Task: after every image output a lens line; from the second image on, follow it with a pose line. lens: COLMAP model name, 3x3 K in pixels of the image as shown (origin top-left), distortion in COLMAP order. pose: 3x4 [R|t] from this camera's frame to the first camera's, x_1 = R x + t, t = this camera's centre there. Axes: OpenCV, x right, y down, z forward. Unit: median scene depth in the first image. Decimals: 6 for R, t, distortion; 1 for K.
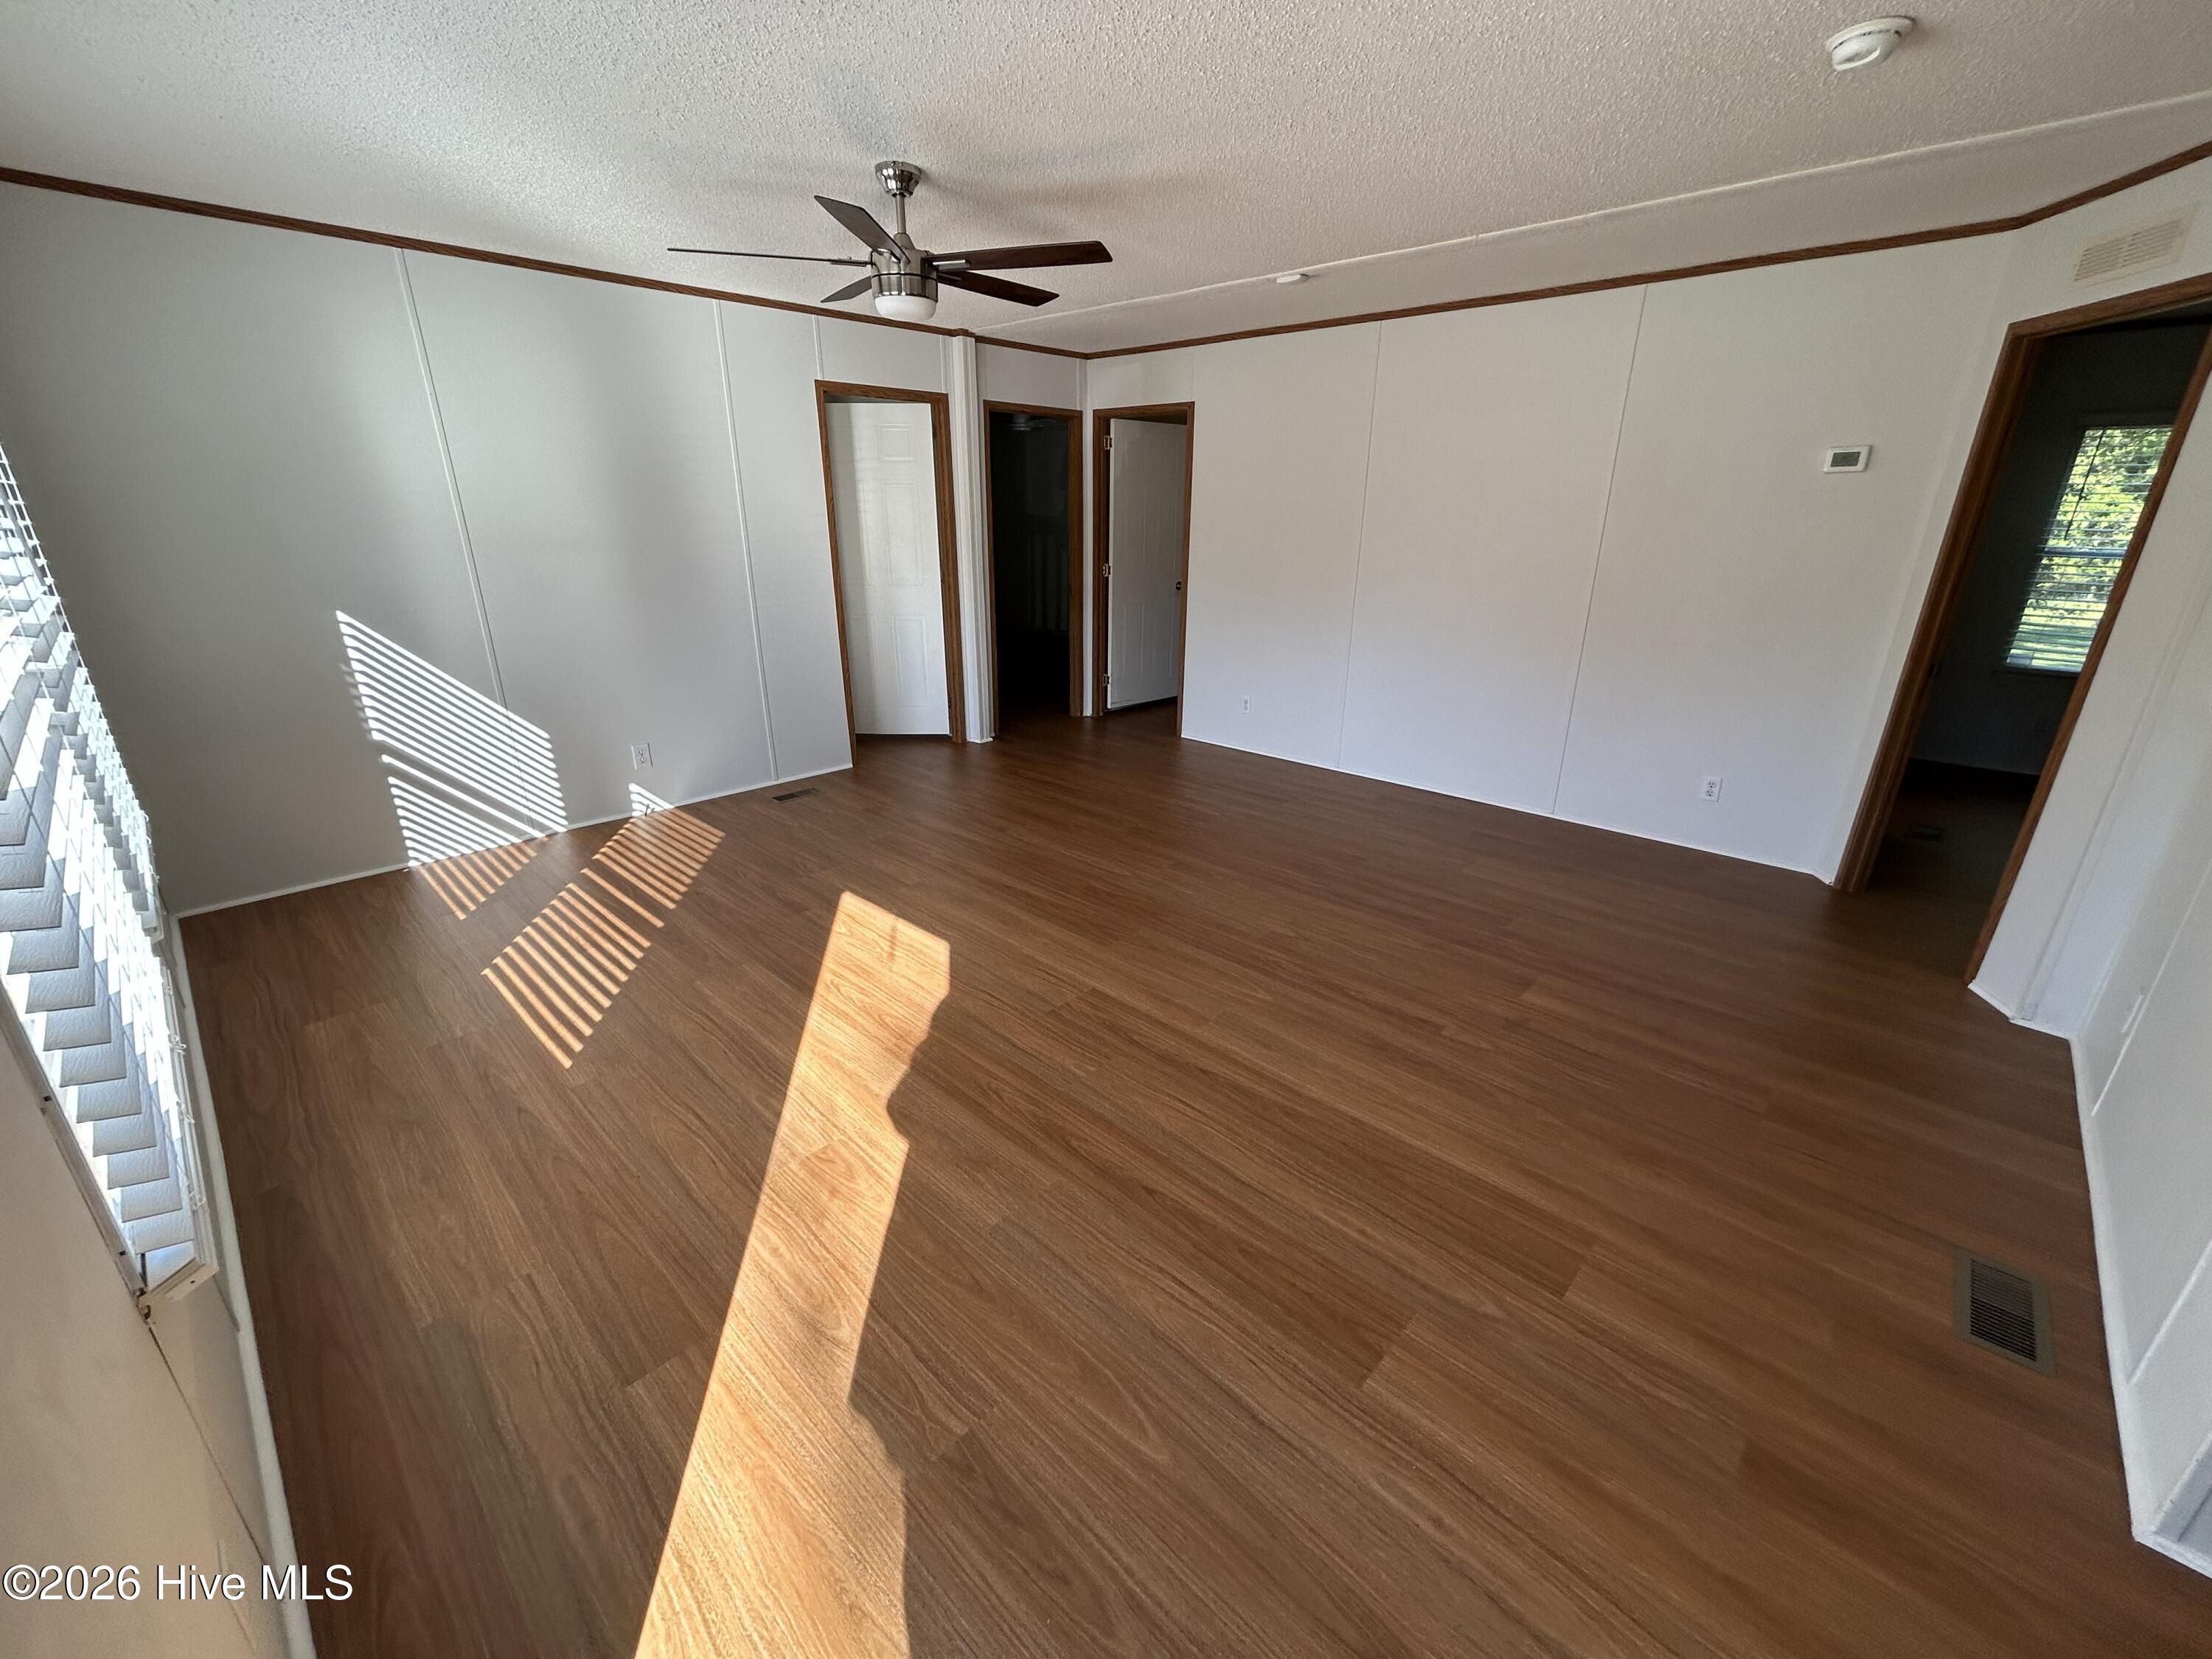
lens RADIAL K [[893.8, 0, 1102.0], [0, 893.8, 830.1], [0, 0, 1]] dist [0.008822, 0.000196]
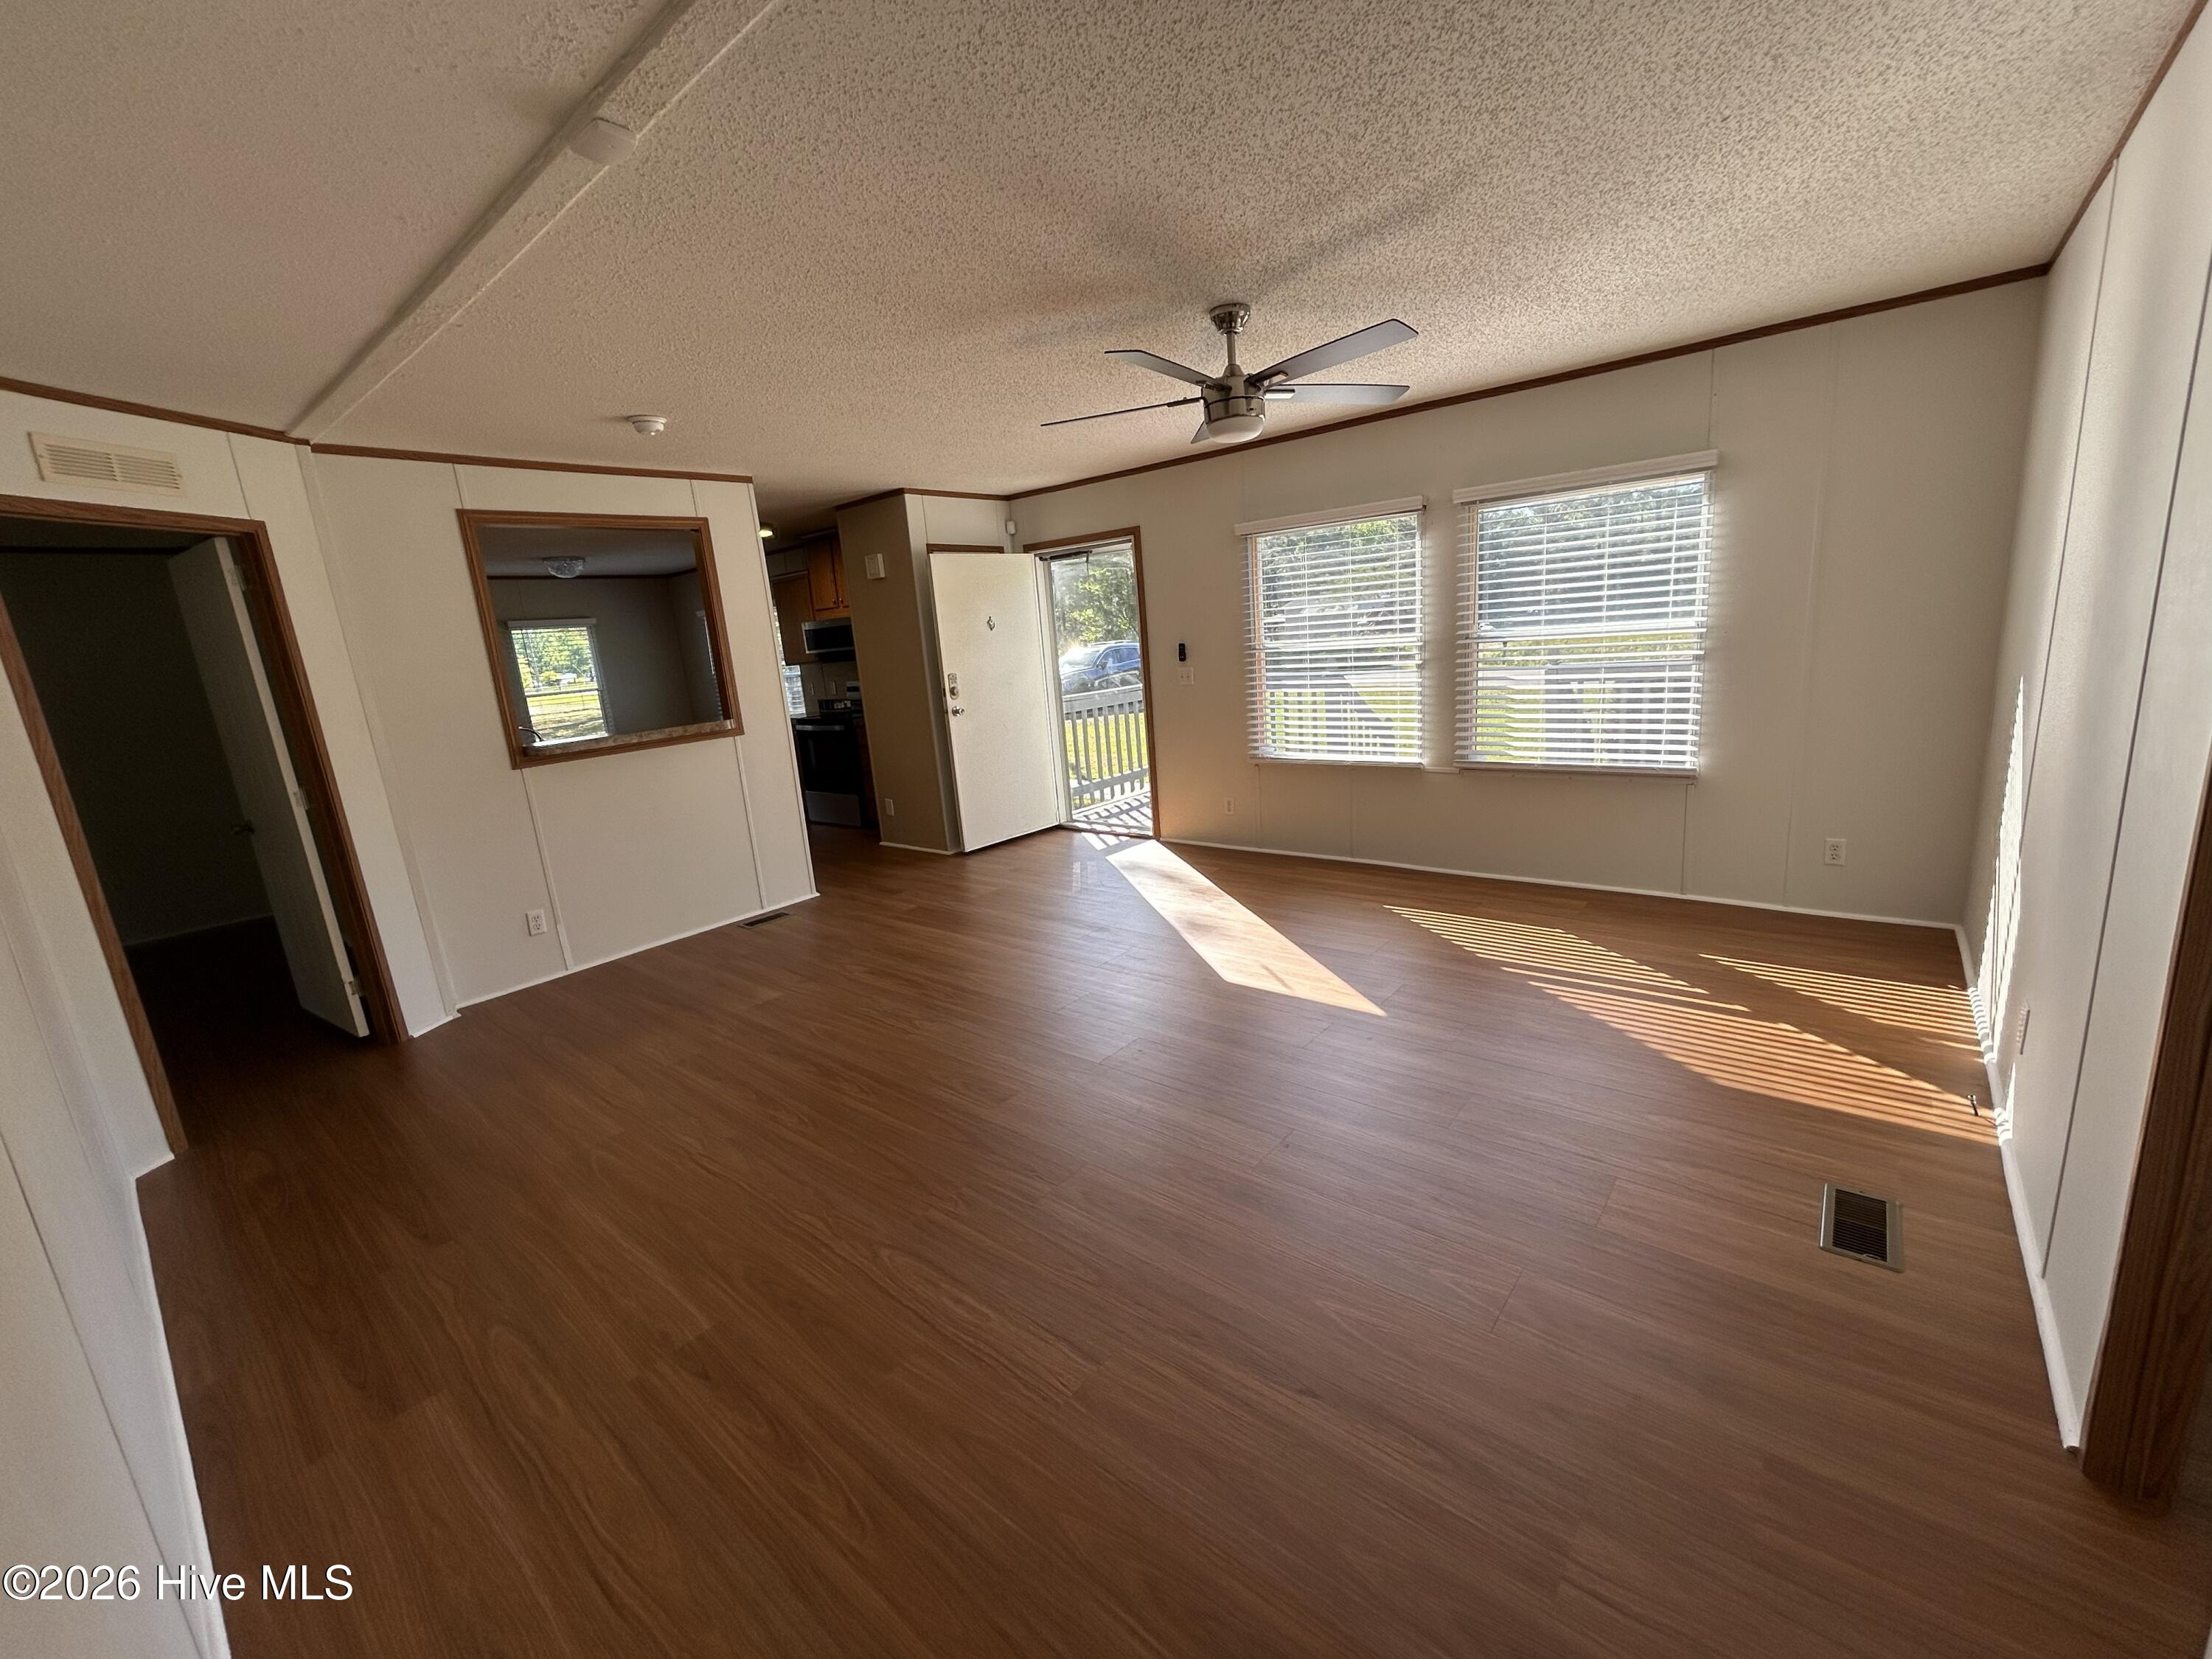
lens RADIAL K [[893.8, 0, 1102.0], [0, 893.8, 830.1], [0, 0, 1]] dist [0.008822, 0.000196]
pose [[-0.995478, 0.082063, -0.047855, 0.025803], [0.043577, 0.842099, 0.537559, -0.625889], [0.084412, 0.533043, -0.841867, 1.755178]]
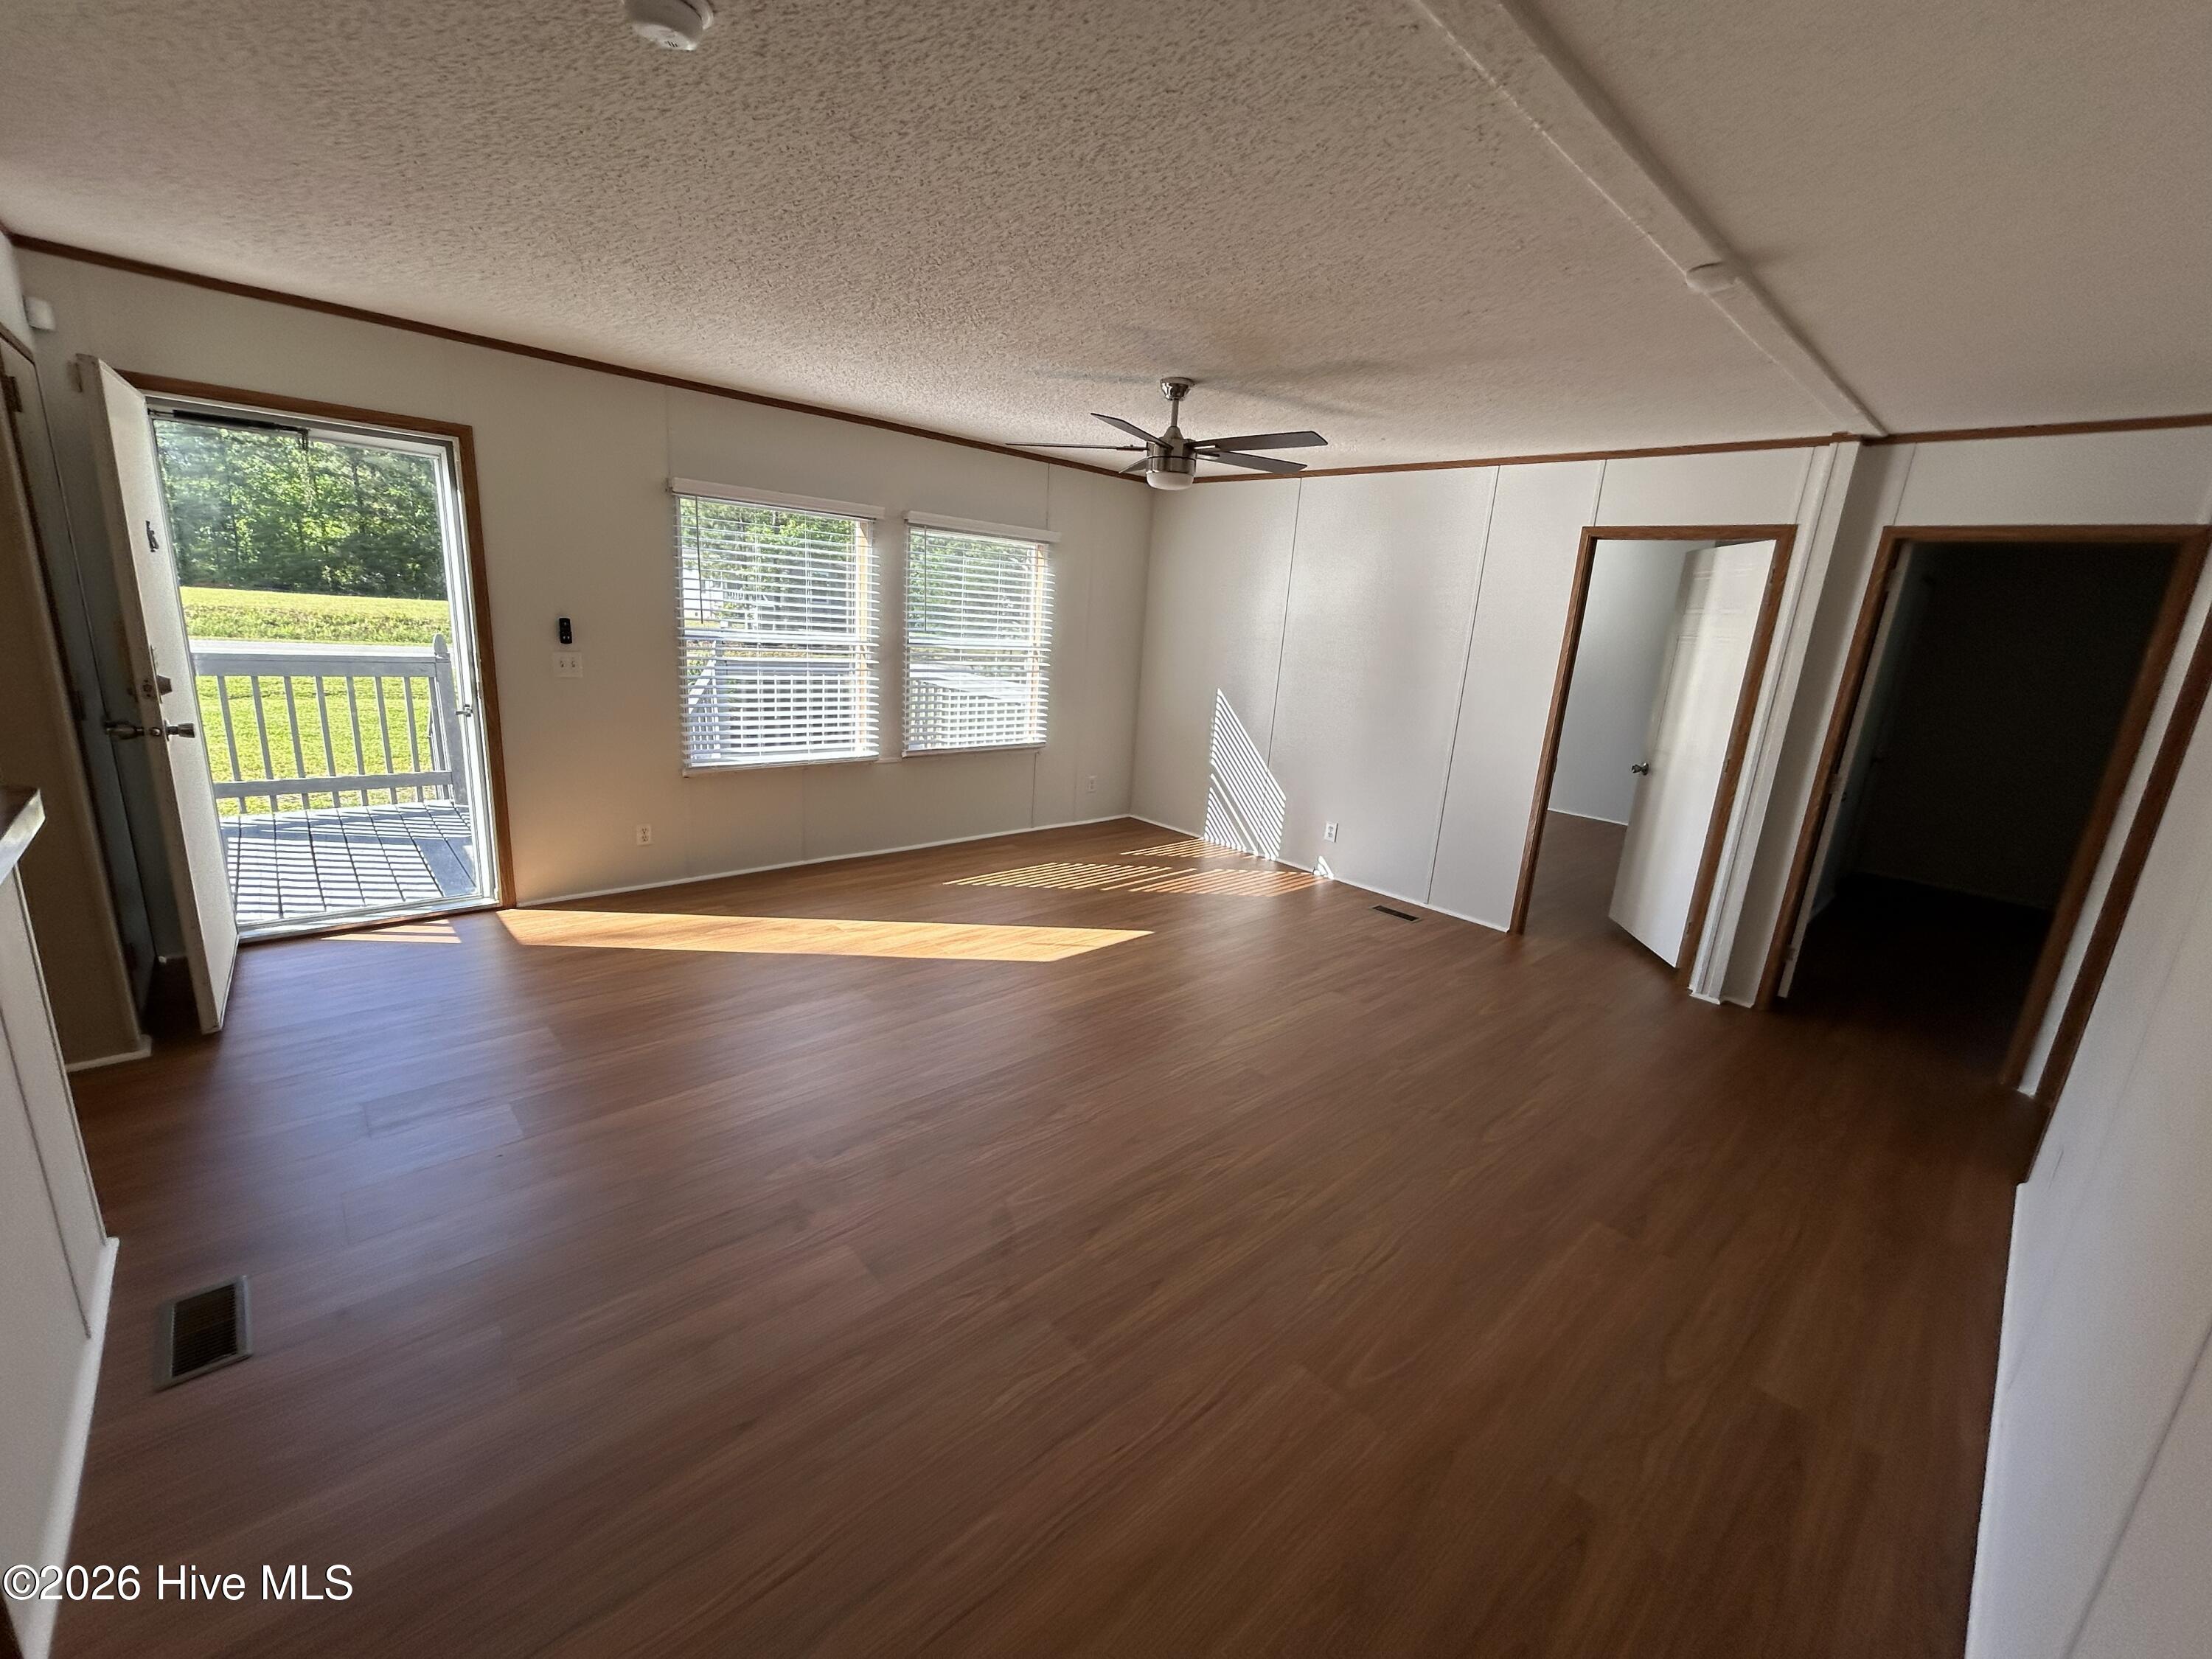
lens RADIAL K [[891.6, 0, 1102.8], [0, 891.6, 825.2], [0, 0, 1]] dist [-0.002318, -0.000026]
pose [[-0.059568, 0.223706, -0.972835, 0.942384], [-0.407641, 0.884150, 0.228273, -0.325806], [0.911197, 0.410165, 0.038524, 0.876813]]
